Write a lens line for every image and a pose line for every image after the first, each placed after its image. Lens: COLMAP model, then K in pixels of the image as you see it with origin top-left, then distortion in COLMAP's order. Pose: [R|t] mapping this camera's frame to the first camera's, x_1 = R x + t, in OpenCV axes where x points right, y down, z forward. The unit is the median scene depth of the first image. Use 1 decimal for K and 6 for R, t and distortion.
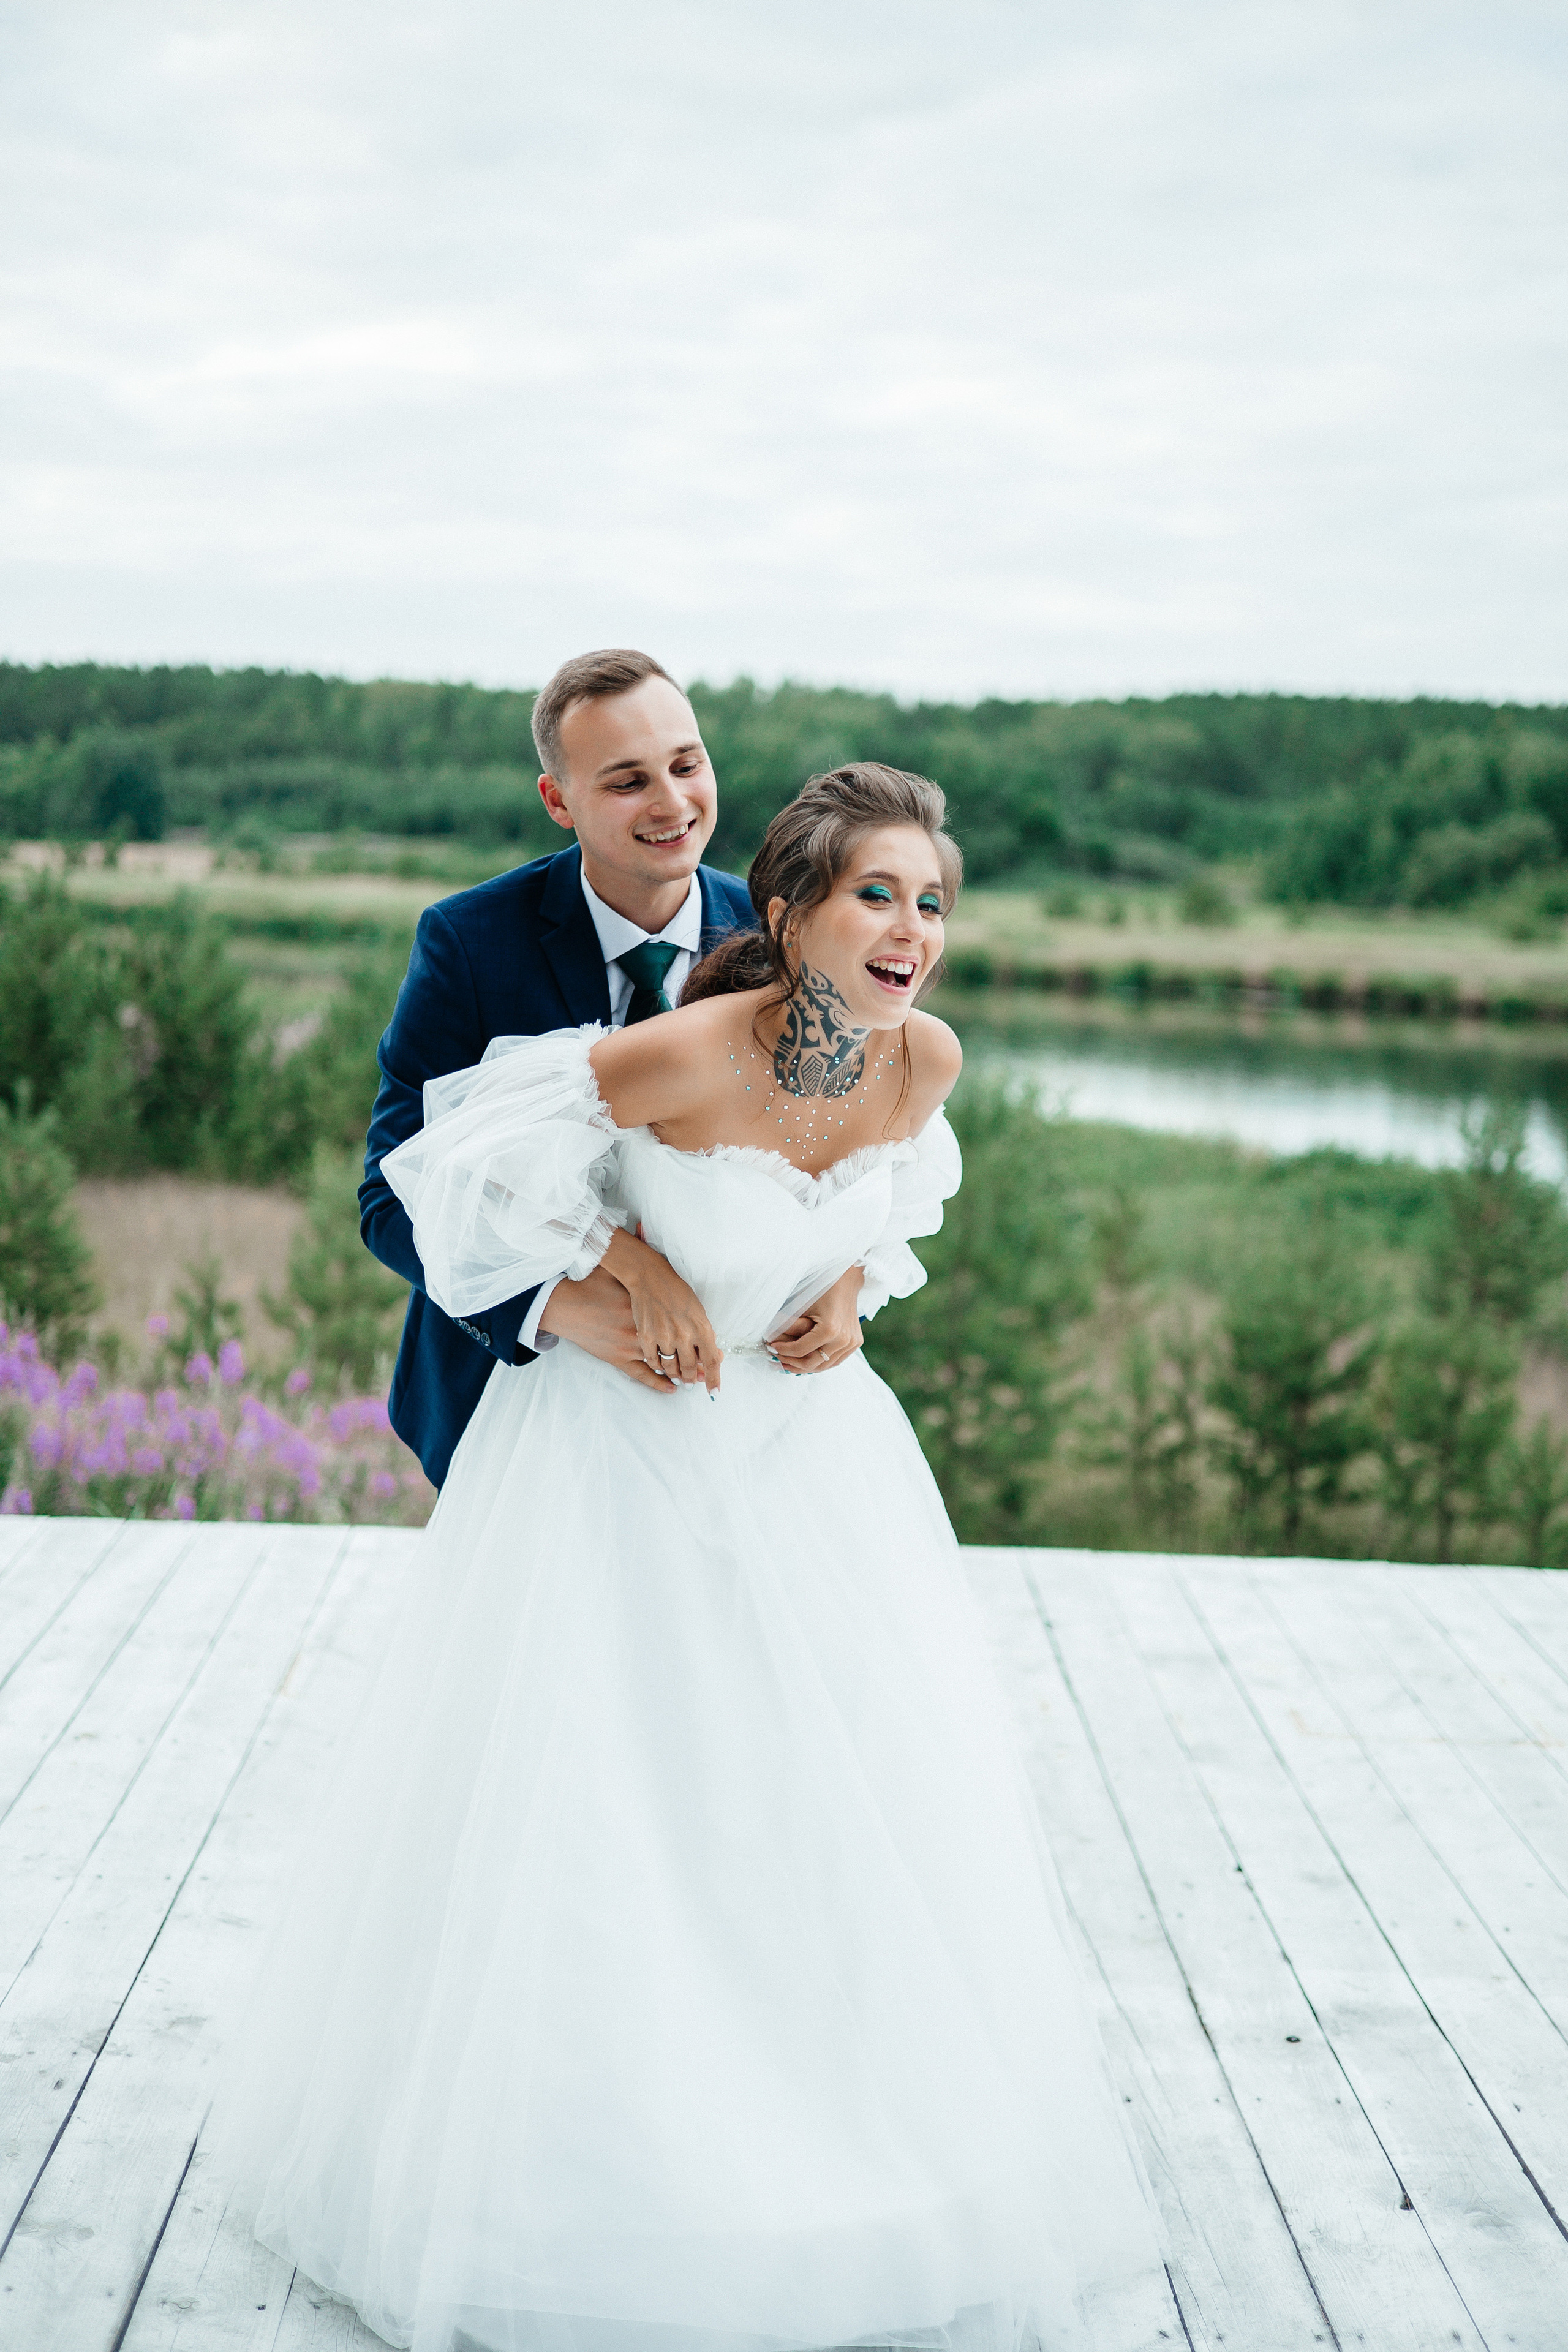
lens RADIAL K [[3624.3, 0, 776.0], [0, 3624.3, 1096.1], [0, 0, 1]] dist [0.211538, -0.695421]
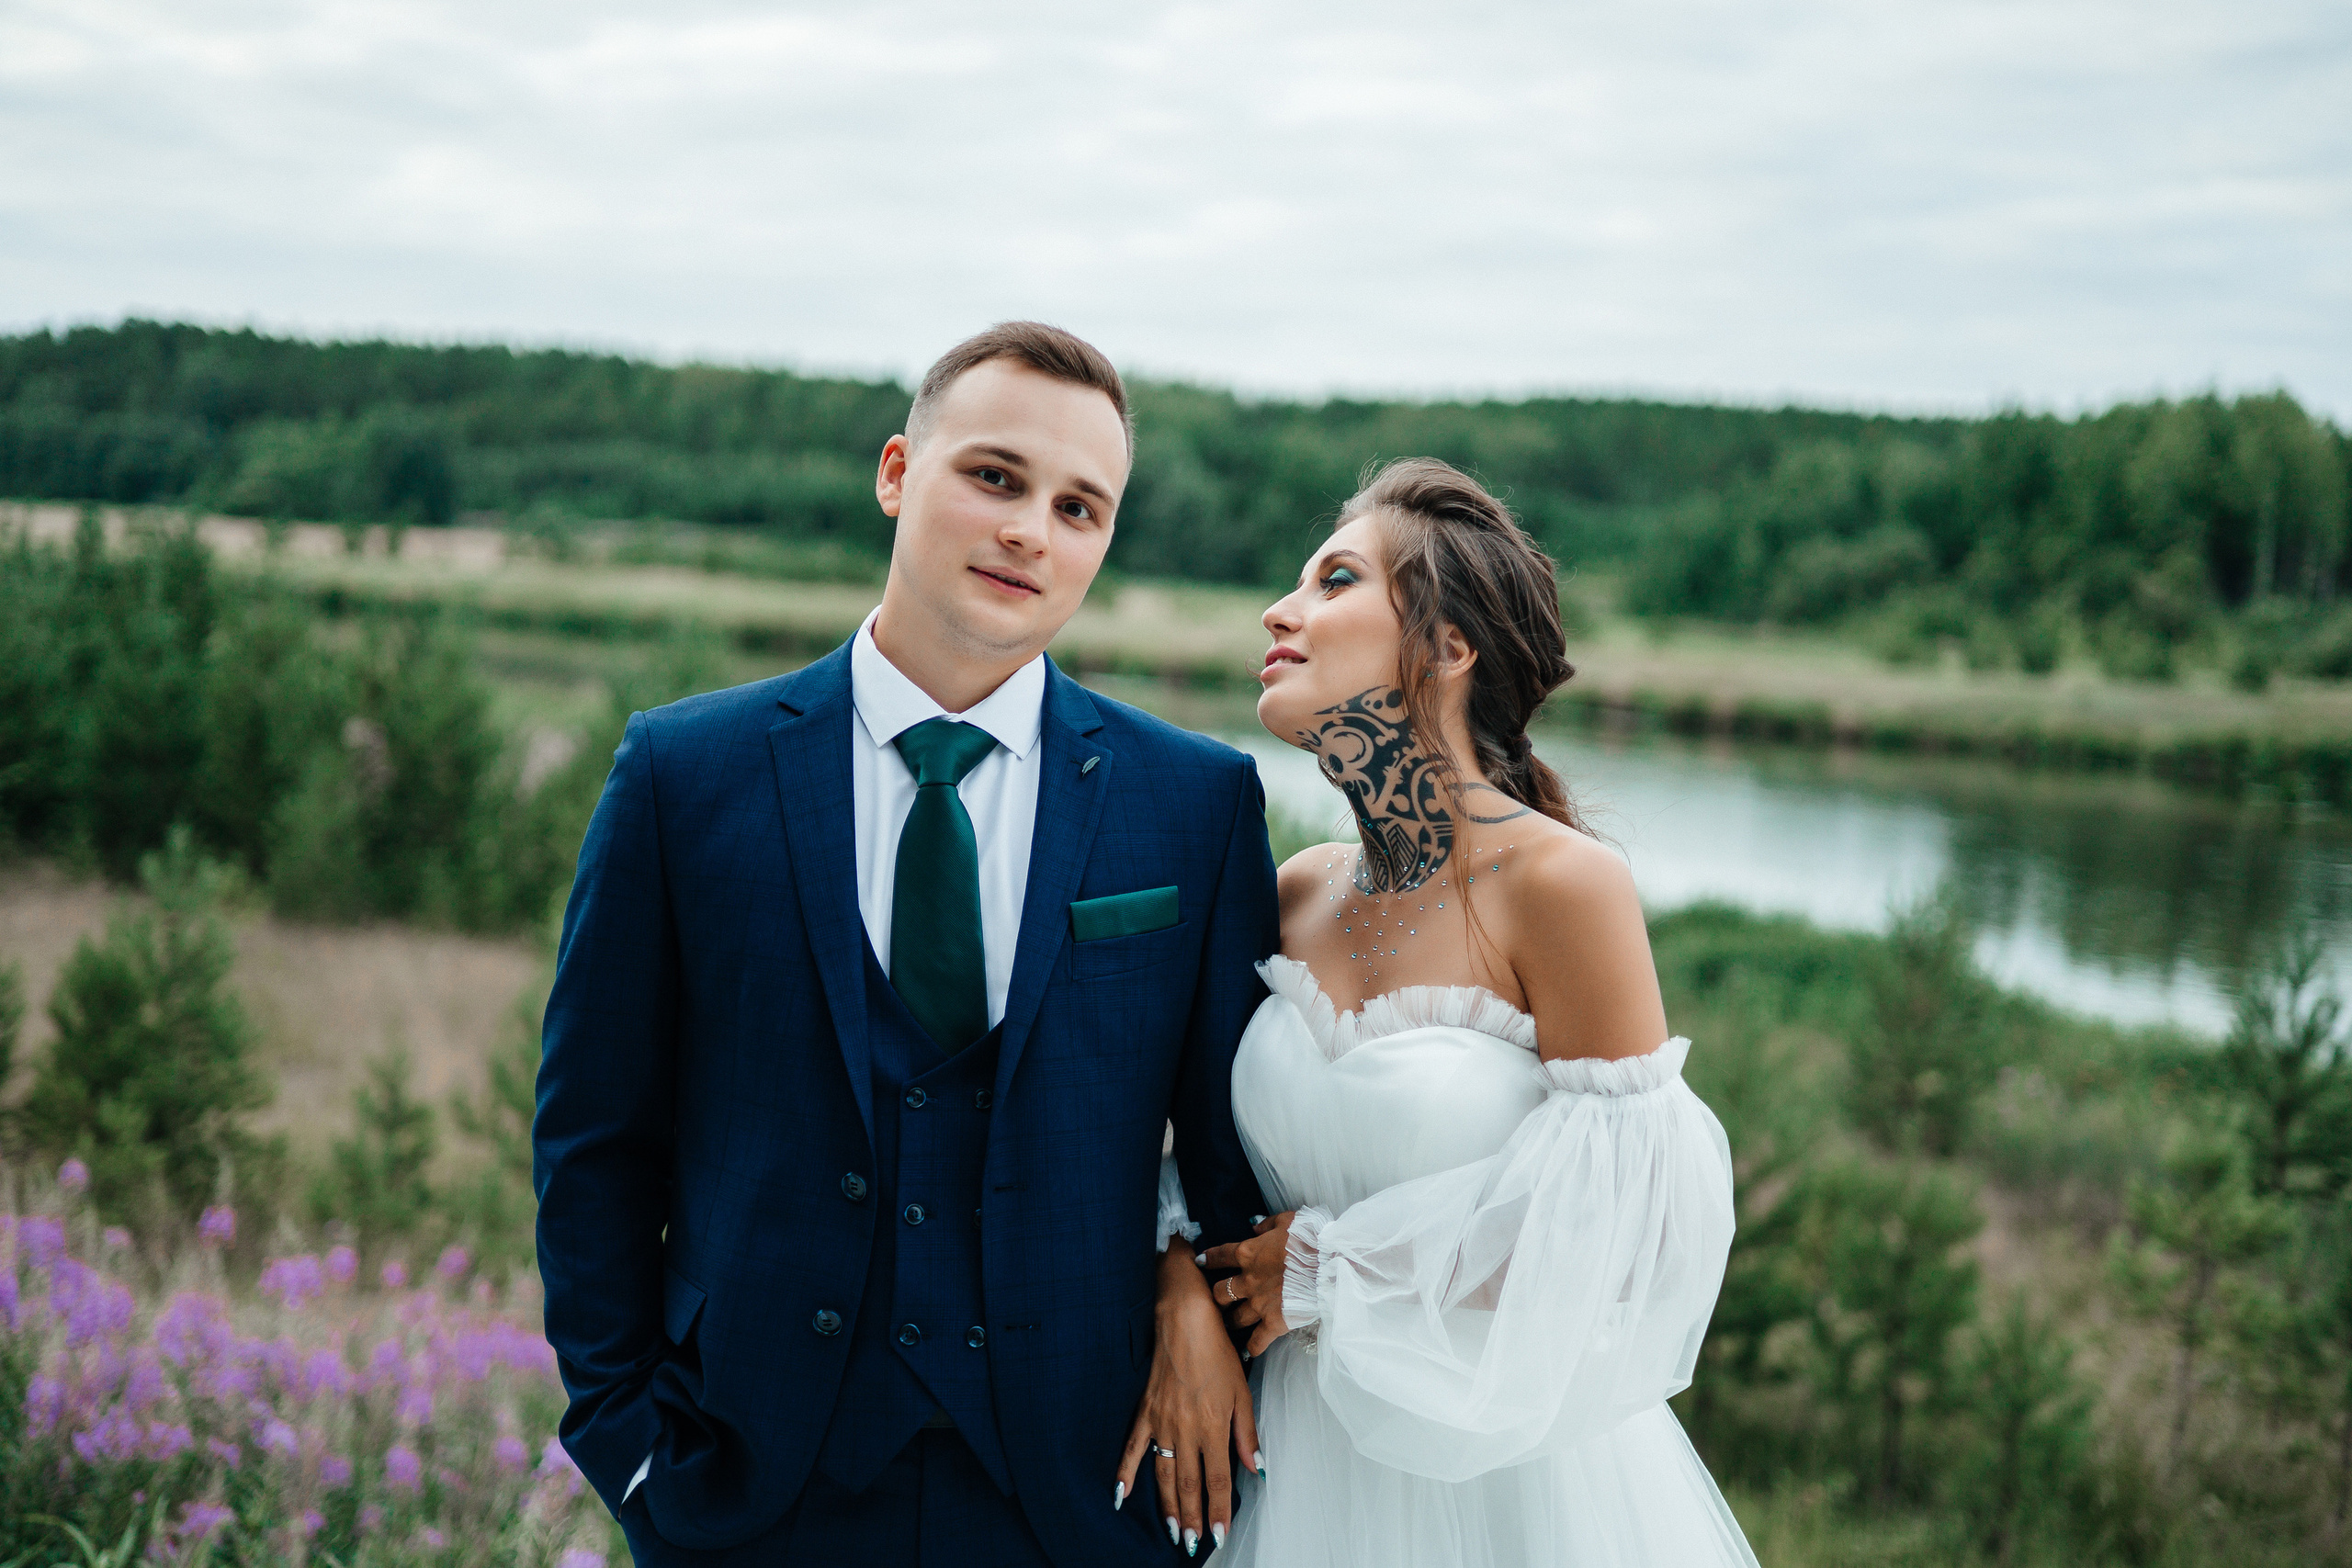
lens RADIAL K [[3369.5, 0, 1175.9], [0, 3369.5, 659.1], [0, 0, 1]] dist [0.103923, -0.090506]
pose [[0.999668, 0.019530, 0.016824, 0.003959], [-0.019030, 0.999388, -0.029359, -0.014619], [-0.017387, 0.029029, 0.999427, 0.132199]]
